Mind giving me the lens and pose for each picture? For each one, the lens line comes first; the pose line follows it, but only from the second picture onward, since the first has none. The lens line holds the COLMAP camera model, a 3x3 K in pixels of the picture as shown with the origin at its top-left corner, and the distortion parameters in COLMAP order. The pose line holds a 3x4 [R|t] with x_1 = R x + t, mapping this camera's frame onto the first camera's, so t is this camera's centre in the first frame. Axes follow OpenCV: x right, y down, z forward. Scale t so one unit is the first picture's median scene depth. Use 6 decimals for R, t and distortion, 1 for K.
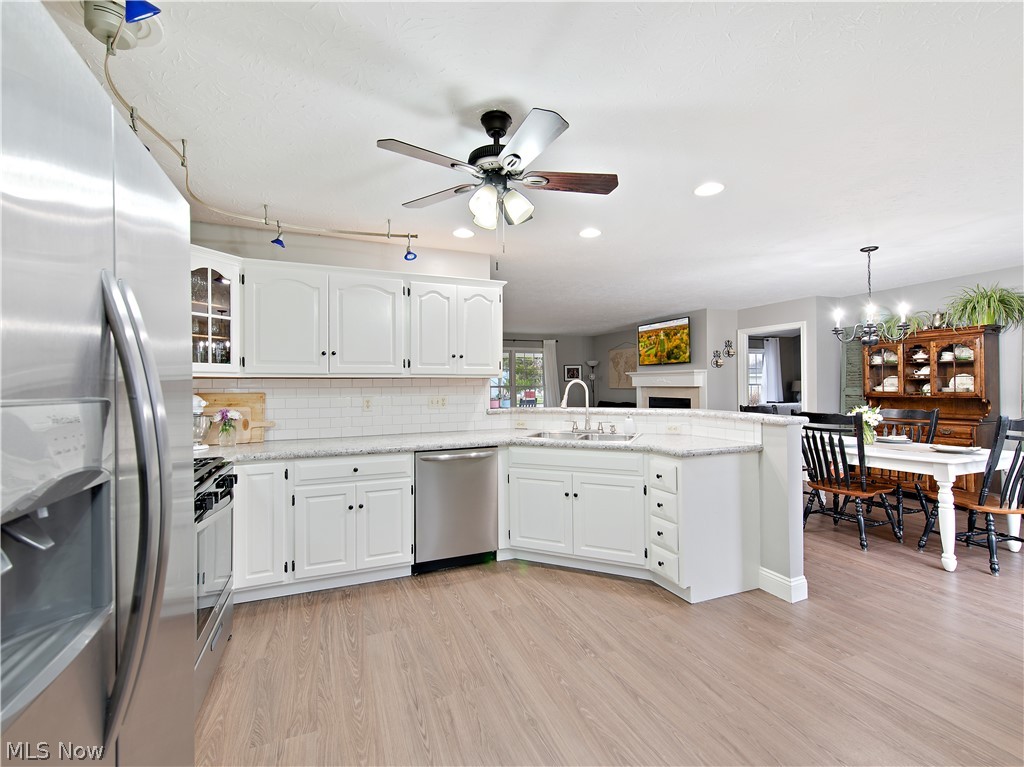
lens RADIAL K [[461.1, 0, 504.4], [0, 461.1, 383.2], [0, 0, 1]] dist [0.023819, -0.005616]
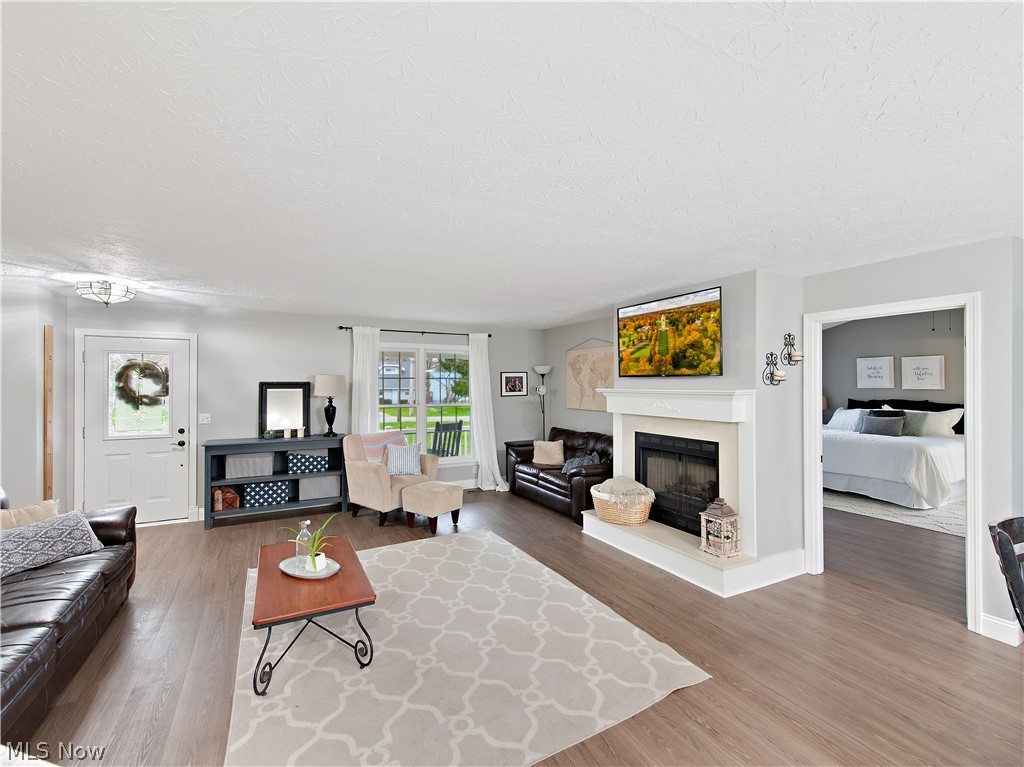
lens RADIAL K [[461.1, 0, 503.4], [0, 461.1, 388.6], [0, 0, 1]] dist [0.023819, -0.005616]
pose [[0.995173, 0.007486, 0.097853, 0.205309], [-0.008491, 0.999915, 0.009861, -0.064383], [-0.097771, -0.010644, 0.995152, 1.002529]]
